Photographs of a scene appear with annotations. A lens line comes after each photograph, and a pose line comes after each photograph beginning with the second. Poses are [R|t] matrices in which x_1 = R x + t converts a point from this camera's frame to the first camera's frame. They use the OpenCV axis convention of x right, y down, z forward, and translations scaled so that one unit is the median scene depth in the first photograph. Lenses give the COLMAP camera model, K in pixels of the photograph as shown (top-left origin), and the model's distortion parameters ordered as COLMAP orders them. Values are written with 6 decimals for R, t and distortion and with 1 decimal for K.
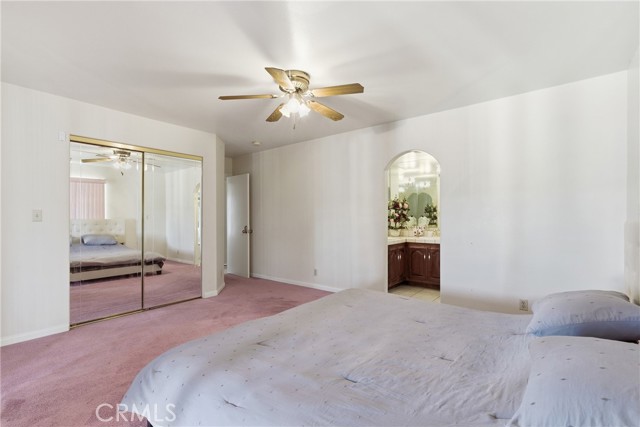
lens RADIAL K [[294.6, 0, 319.0], [0, 294.6, 215.7], [0, 0, 1]] dist [-0.003714, -0.000127]
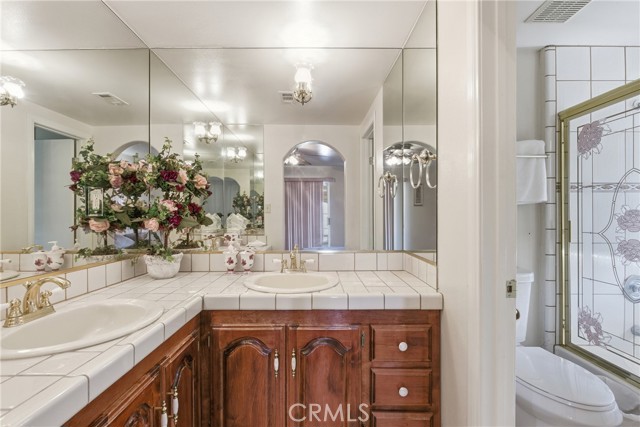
lens RADIAL K [[294.6, 0, 318.6], [0, 294.6, 216.1], [0, 0, 1]] dist [-0.003714, -0.000127]
pose [[0.782009, -0.000385, 0.623267, 0.193577], [-0.002250, 0.999992, 0.003440, 0.006256], [-0.623263, -0.004093, 0.782001, 0.662039]]
